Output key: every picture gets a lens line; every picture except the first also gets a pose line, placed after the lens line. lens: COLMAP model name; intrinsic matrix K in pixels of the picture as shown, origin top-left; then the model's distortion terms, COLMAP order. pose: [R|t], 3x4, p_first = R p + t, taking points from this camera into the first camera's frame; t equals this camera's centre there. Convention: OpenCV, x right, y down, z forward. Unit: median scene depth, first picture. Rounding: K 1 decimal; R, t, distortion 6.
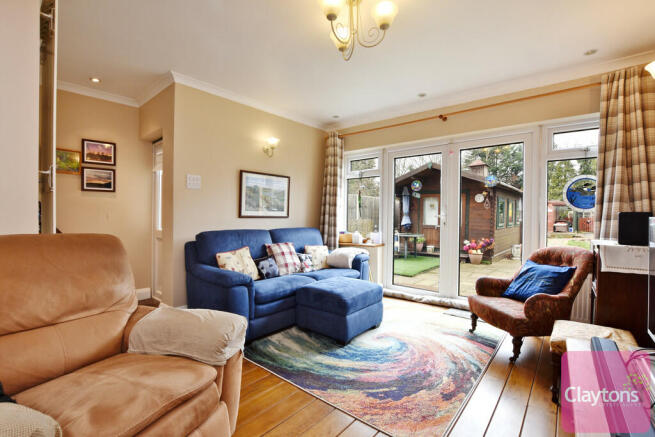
lens RADIAL K [[290.6, 0, 328.8], [0, 290.6, 218.6], [0, 0, 1]] dist [-0.001493, -0.000162]
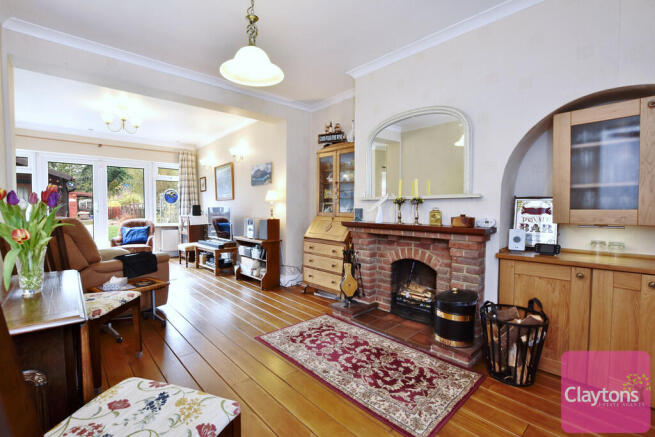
lens RADIAL K [[290.6, 0, 328.4], [0, 290.6, 217.8], [0, 0, 1]] dist [-0.001493, -0.000162]
pose [[0.139786, -0.046702, 0.989080, -1.390100], [0.010604, 0.998900, 0.045667, -0.012578], [-0.990125, 0.004104, 0.140128, -0.624855]]
